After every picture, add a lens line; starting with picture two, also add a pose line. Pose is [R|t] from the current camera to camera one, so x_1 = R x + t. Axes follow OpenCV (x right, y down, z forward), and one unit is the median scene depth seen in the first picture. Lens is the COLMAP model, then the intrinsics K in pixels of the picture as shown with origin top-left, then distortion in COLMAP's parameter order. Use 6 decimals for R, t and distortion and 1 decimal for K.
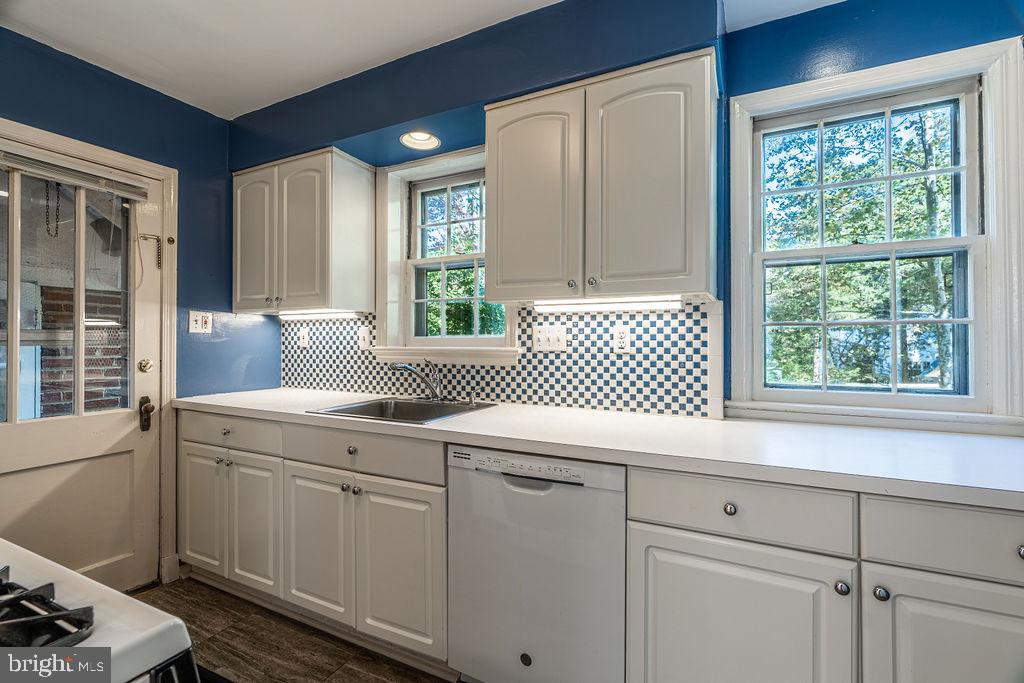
lens RADIAL K [[469.1, 0, 512.4], [0, 469.1, 337.3], [0, 0, 1]] dist [-0.001797, -0.000052]
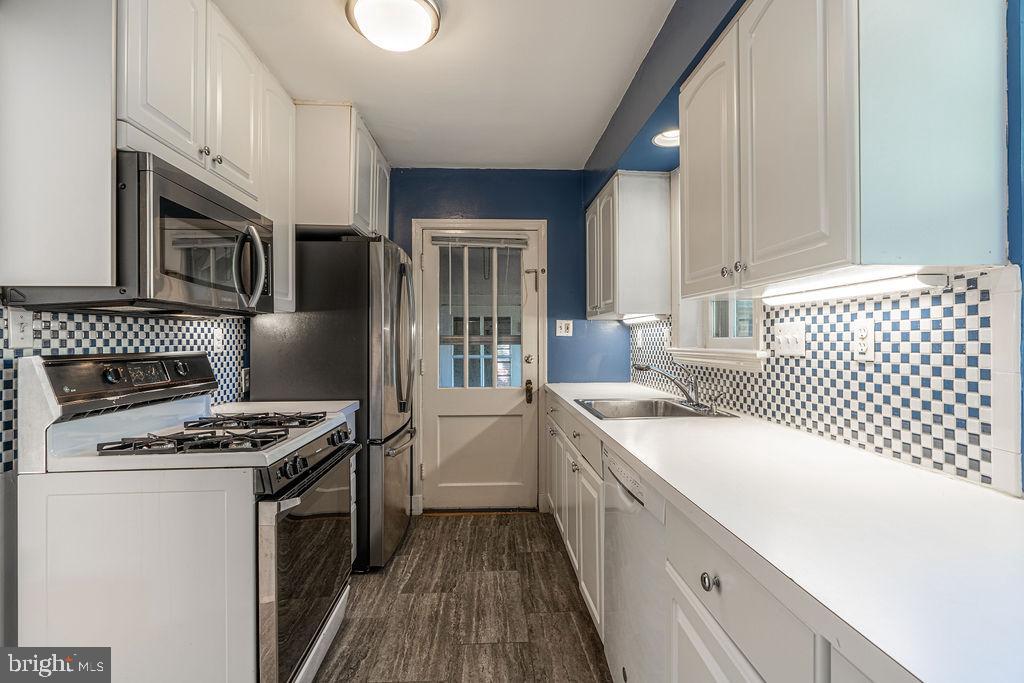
lens RADIAL K [[480.5, 0, 508.7], [0, 480.5, 338.3], [0, 0, 1]] dist [-0.000635, 0.000204]
pose [[0.493462, -0.007017, -0.869739, 0.530358], [0.009986, 0.999947, -0.002402, -0.001564], [0.869710, -0.007500, 0.493506, 0.214015]]
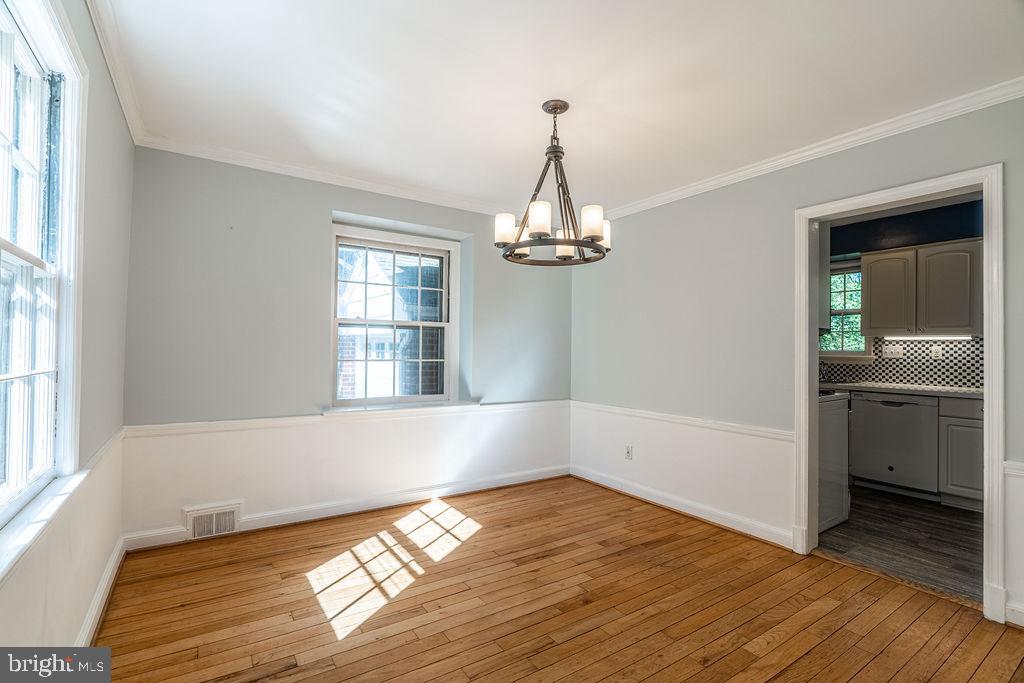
lens RADIAL K [[469.8, 0, 514.6], [0, 469.8, 344.4], [0, 0, 1]] dist [0.002865, 0.000394]
pose [[0.875293, 0.002962, -0.483583, -0.390408], [-0.005231, 0.999981, -0.003343, -0.015977], [0.483564, 0.005456, 0.875292, -1.711439]]
